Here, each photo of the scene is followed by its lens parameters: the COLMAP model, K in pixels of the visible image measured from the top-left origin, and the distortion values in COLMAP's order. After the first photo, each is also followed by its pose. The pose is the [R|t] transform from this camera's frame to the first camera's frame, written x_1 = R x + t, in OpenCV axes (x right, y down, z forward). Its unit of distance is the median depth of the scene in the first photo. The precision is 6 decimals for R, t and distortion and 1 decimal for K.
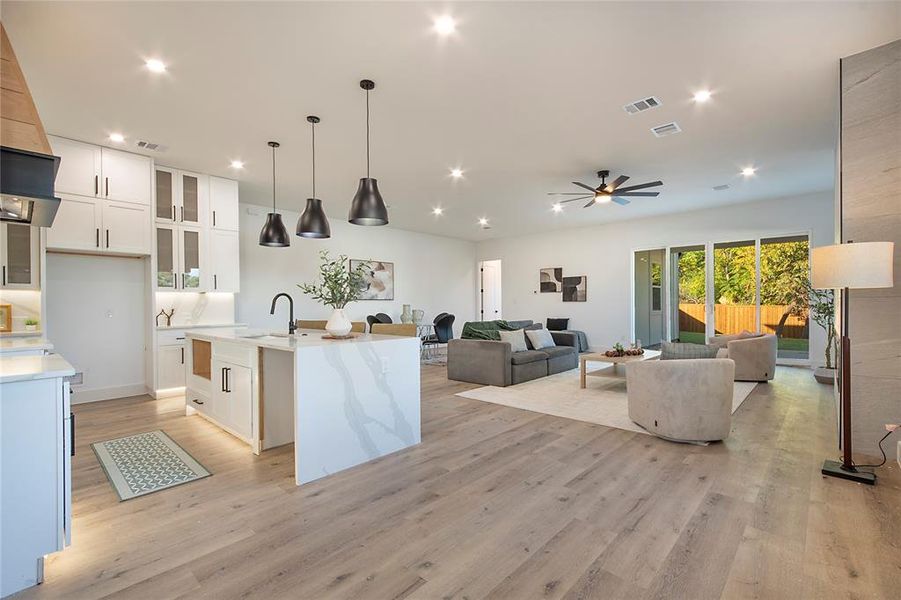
lens RADIAL K [[401.2, 0, 453.9], [0, 401.2, 303.8], [0, 0, 1]] dist [0.000058, -0.000931]
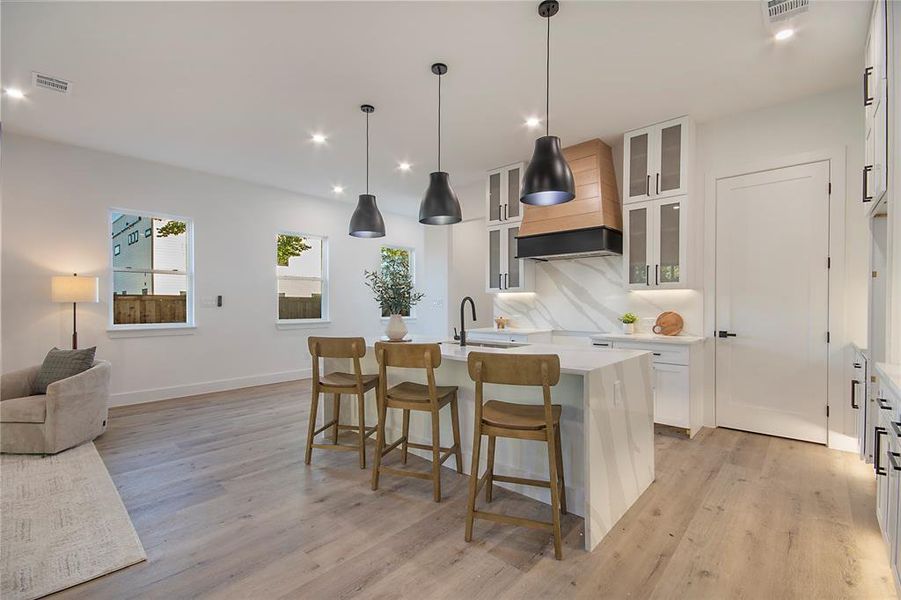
lens RADIAL K [[396.7, 0, 453.8], [0, 396.7, 309.7], [0, 0, 1]] dist [-0.000428, -0.000325]
pose [[-0.999807, 0.006630, -0.018513, -0.324798], [0.006474, 0.999943, 0.008463, -0.008818], [0.018568, 0.008342, -0.999793, 1.596872]]
